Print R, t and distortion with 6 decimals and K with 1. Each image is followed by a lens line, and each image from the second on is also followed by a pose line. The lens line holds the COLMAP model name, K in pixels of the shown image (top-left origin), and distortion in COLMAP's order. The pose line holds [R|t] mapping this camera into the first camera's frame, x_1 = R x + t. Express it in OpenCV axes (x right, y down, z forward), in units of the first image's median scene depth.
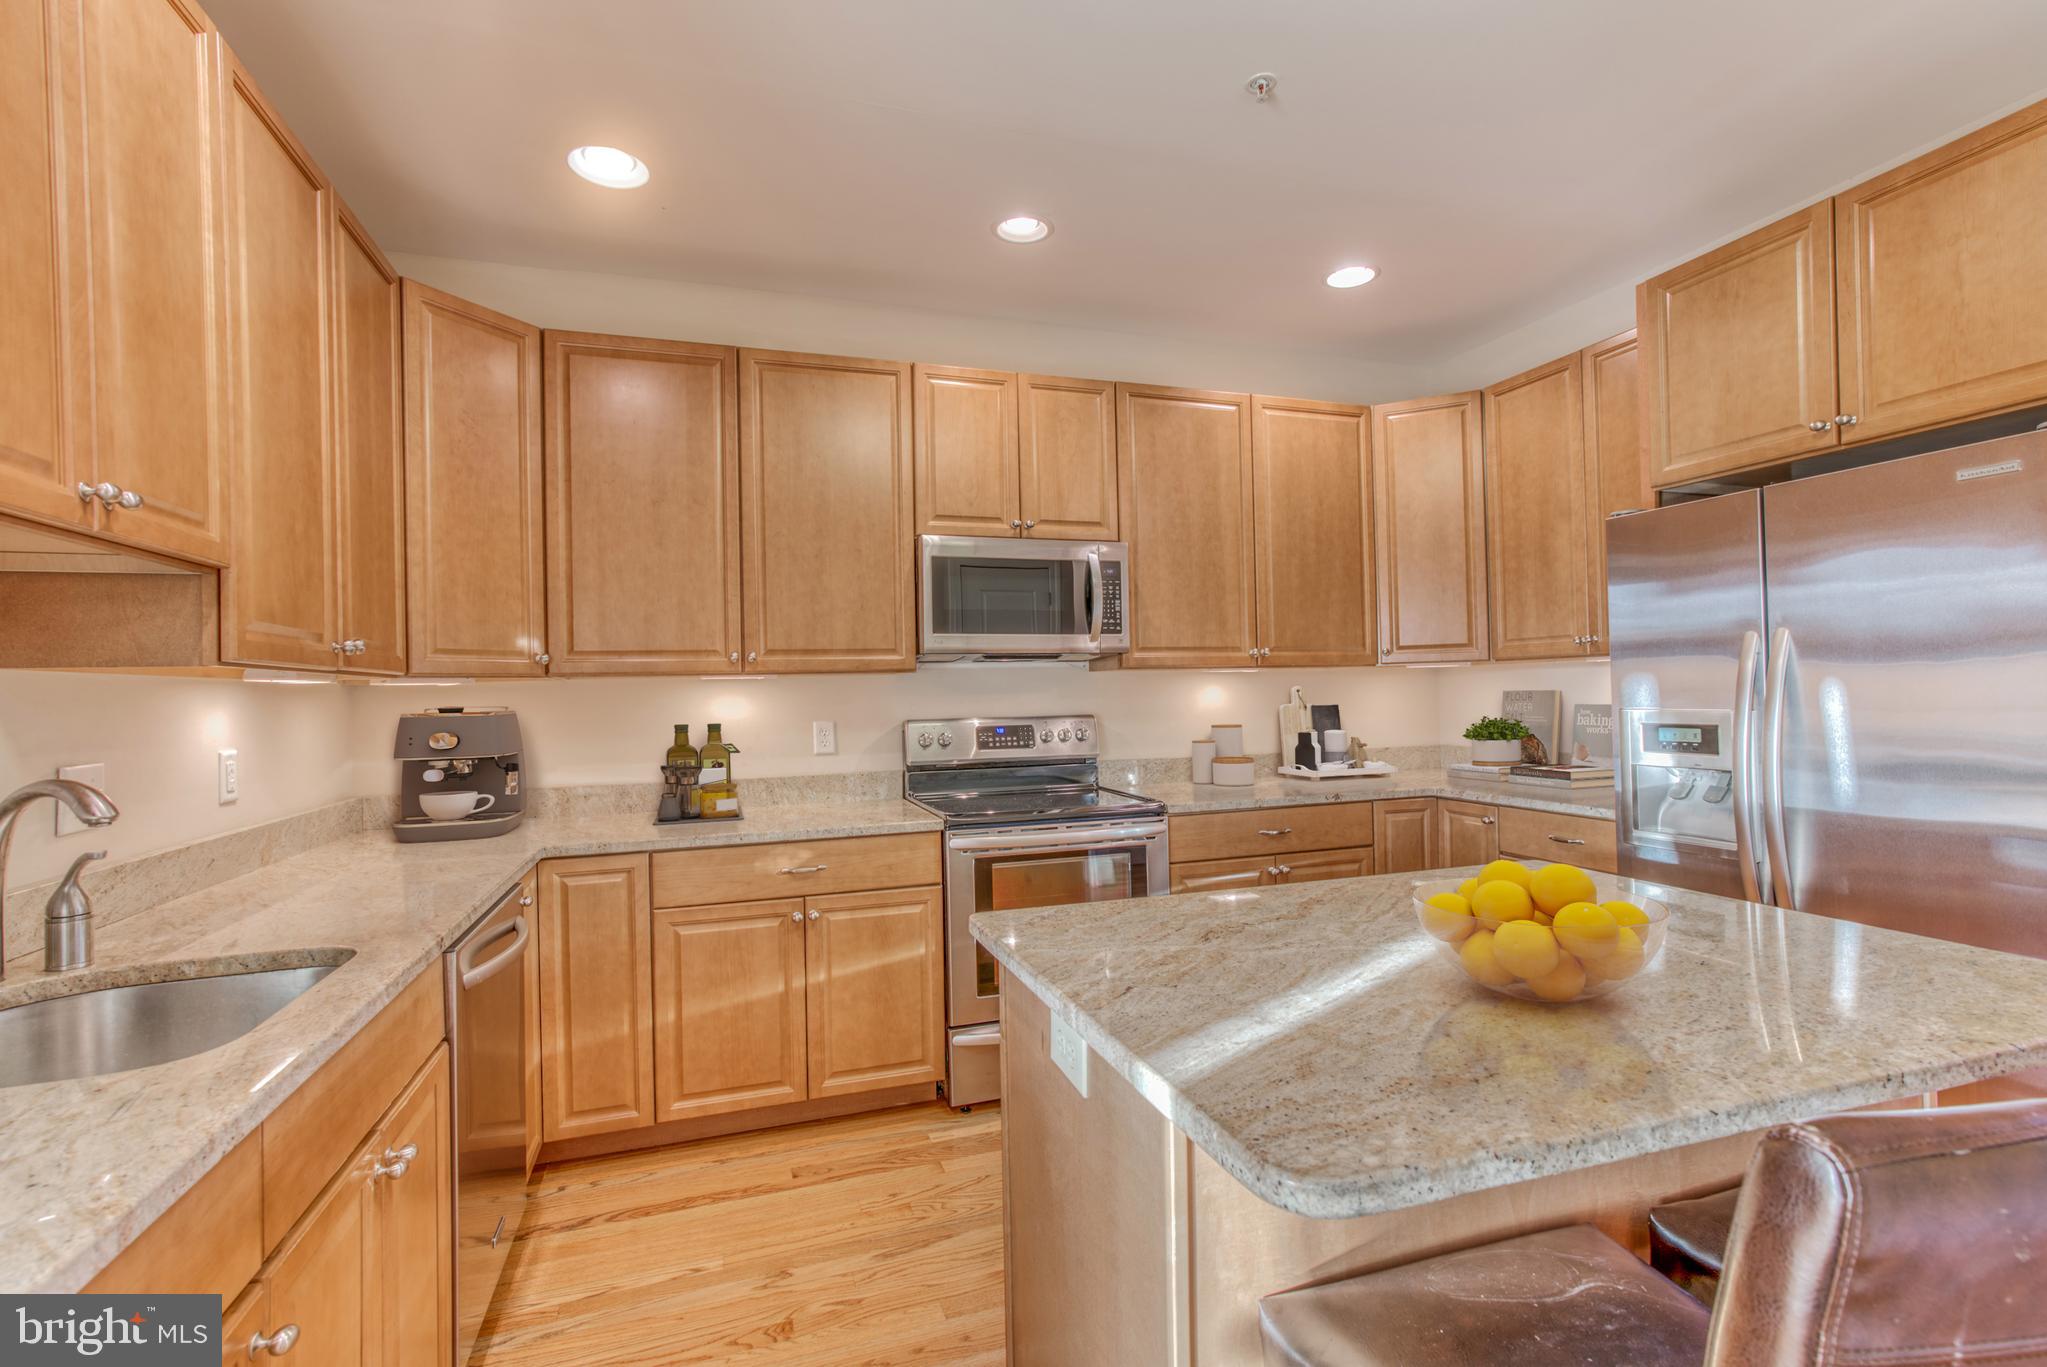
lens RADIAL K [[922.7, 0, 1011.6], [0, 922.7, 680.7], [0, 0, 1]] dist [-0.016187, 0.013919]
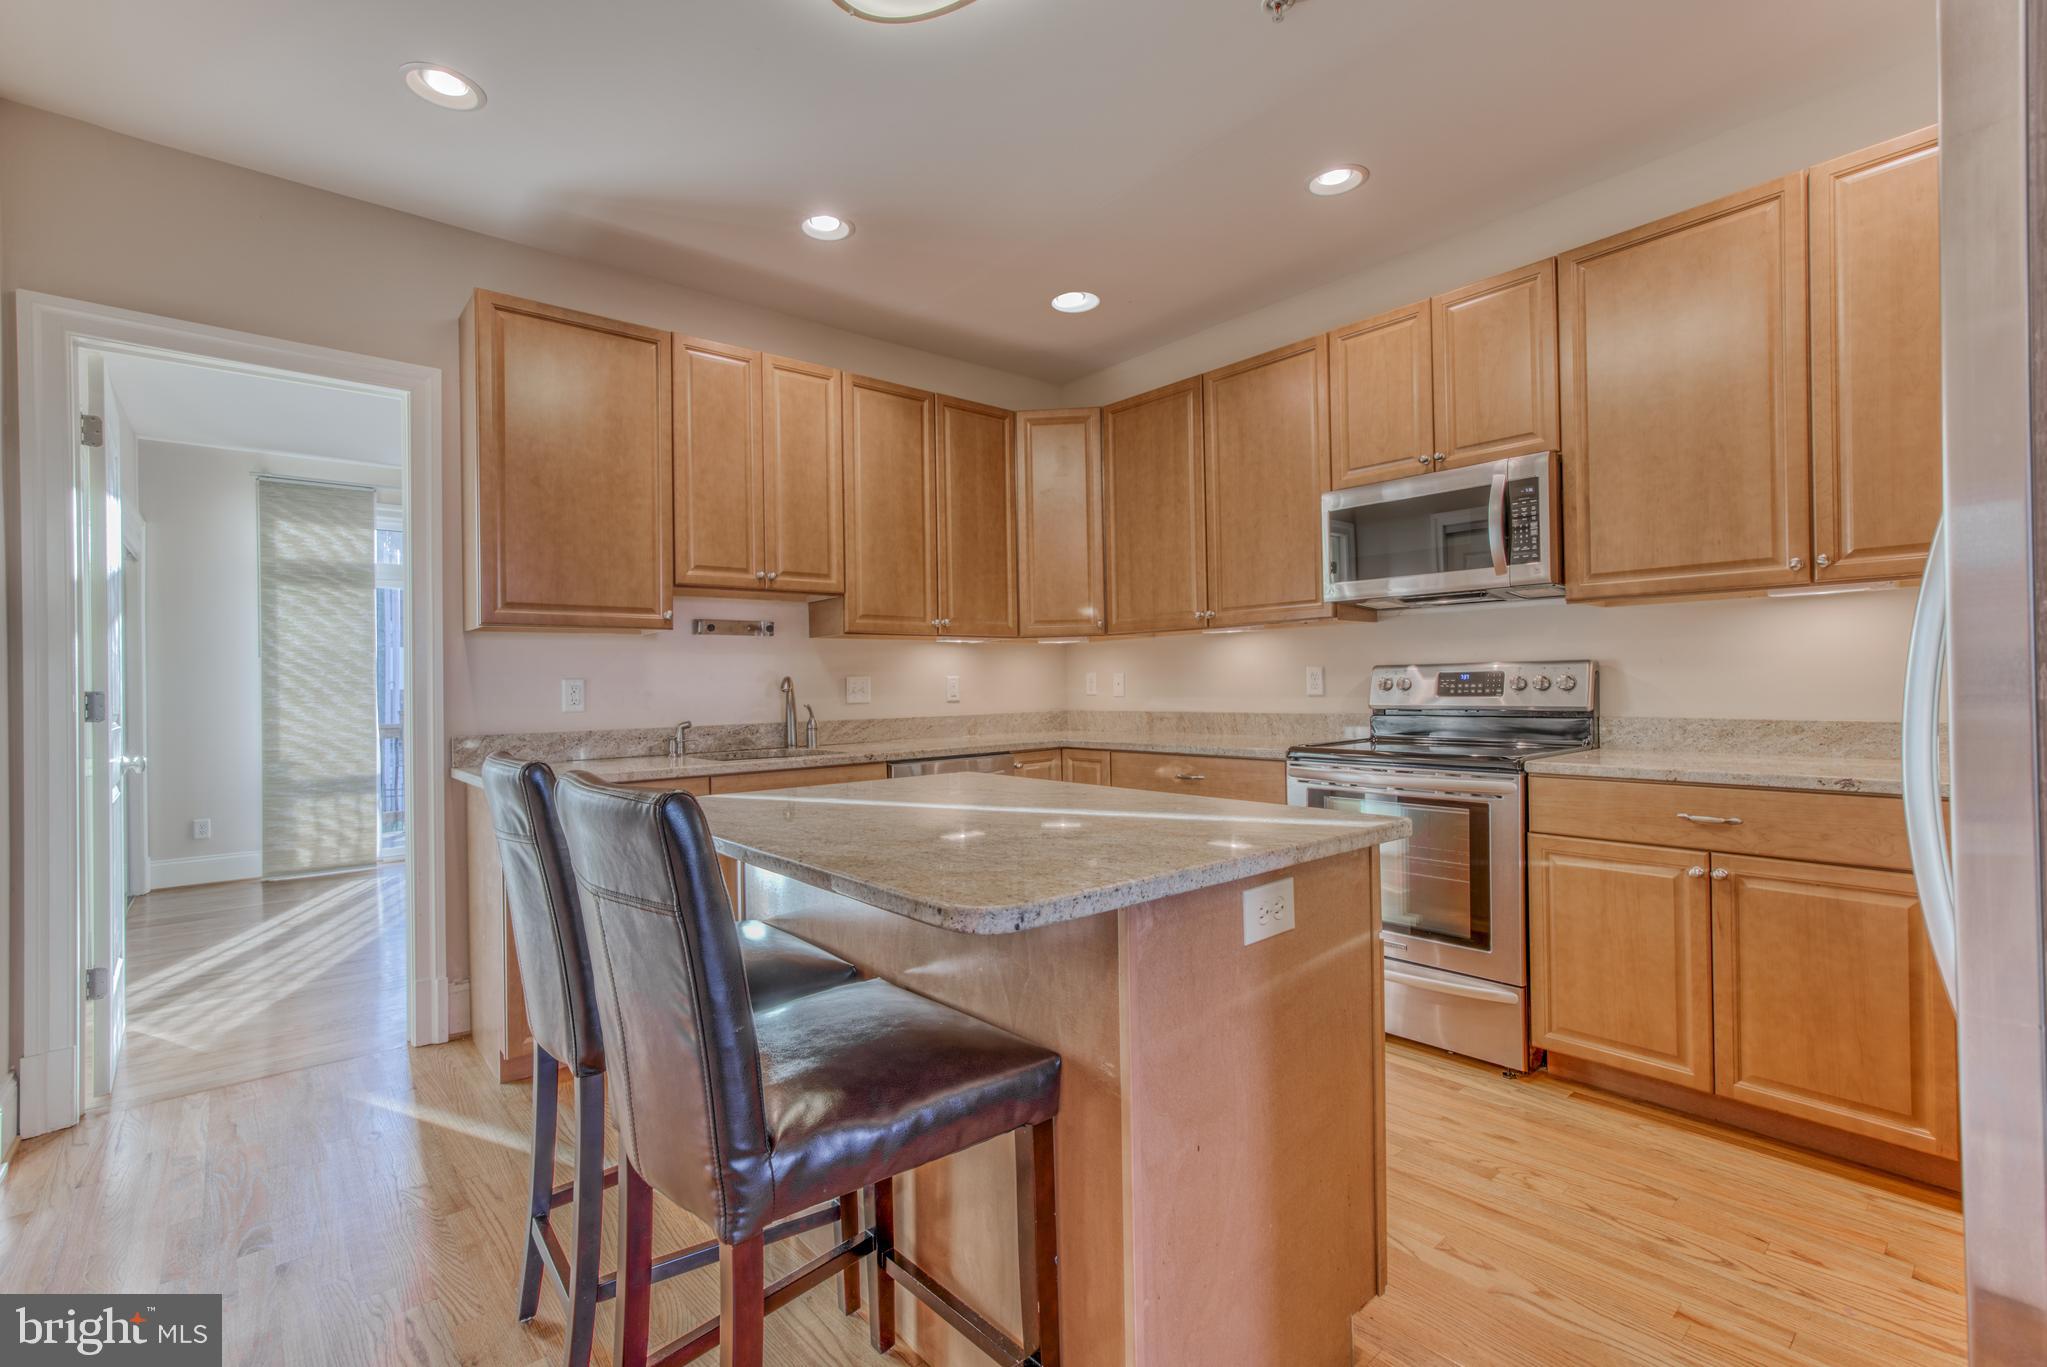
lens RADIAL K [[922.7, 0, 1005.6], [0, 922.7, 685.2], [0, 0, 1]] dist [-0.016187, 0.013919]
pose [[0.369816, 0.014777, -0.928988, 0.871777], [0.020864, 0.999489, 0.024204, 0.038521], [0.928871, -0.028333, 0.369319, 0.279278]]
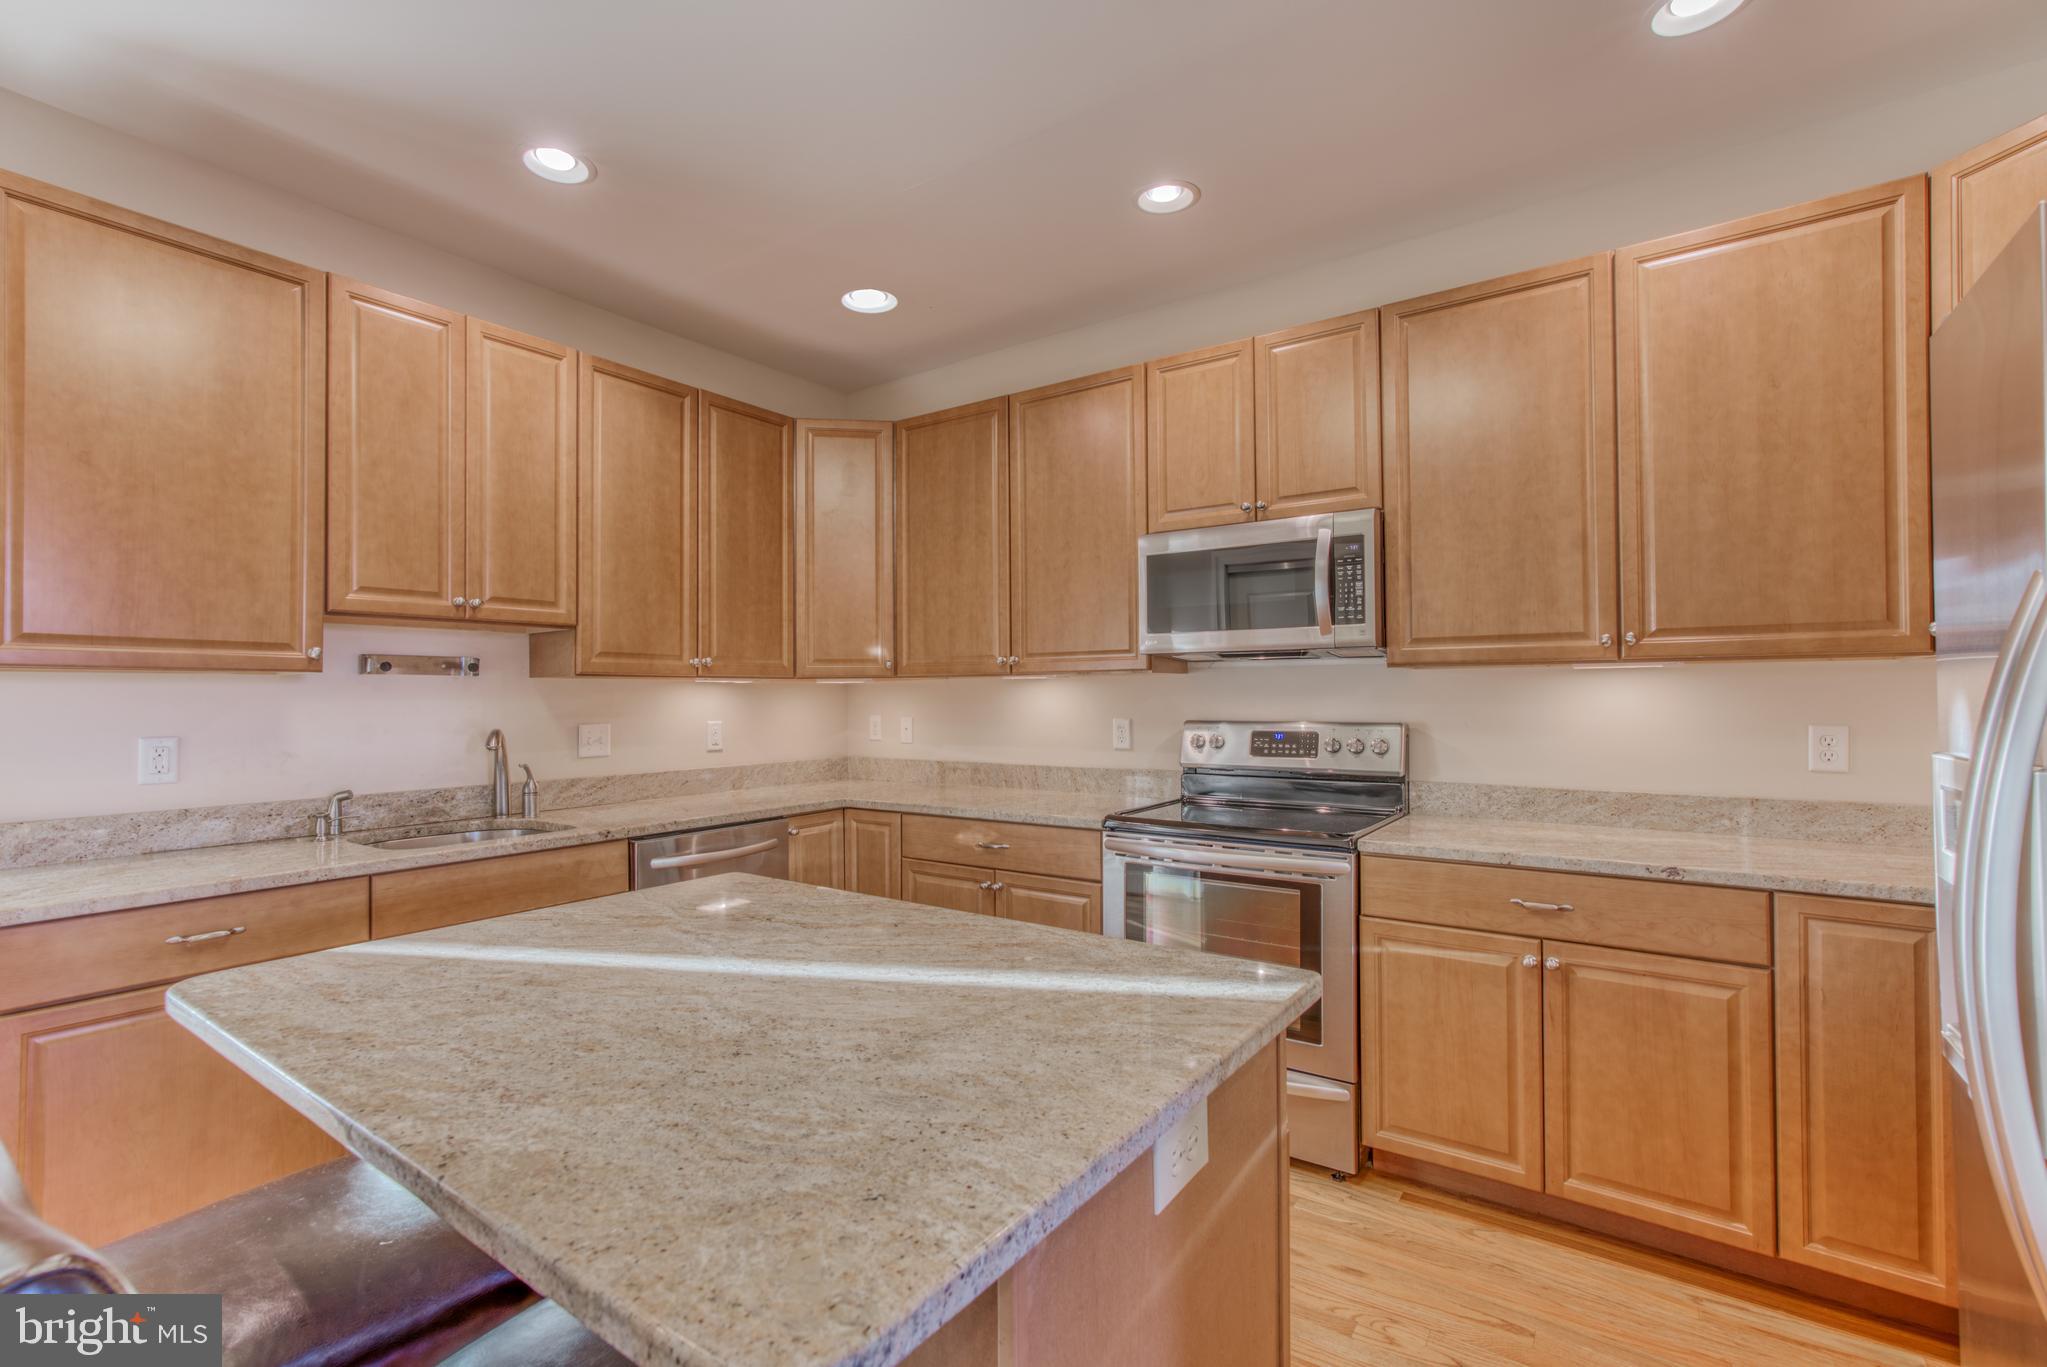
lens RADIAL K [[922.7, 0, 1008.8], [0, 922.7, 684.6], [0, 0, 1]] dist [-0.016187, 0.013919]
pose [[0.591385, 0.007627, -0.806354, 0.704791], [0.003255, 0.999925, 0.011845, -0.009563], [0.806383, -0.009629, 0.591315, 0.331606]]
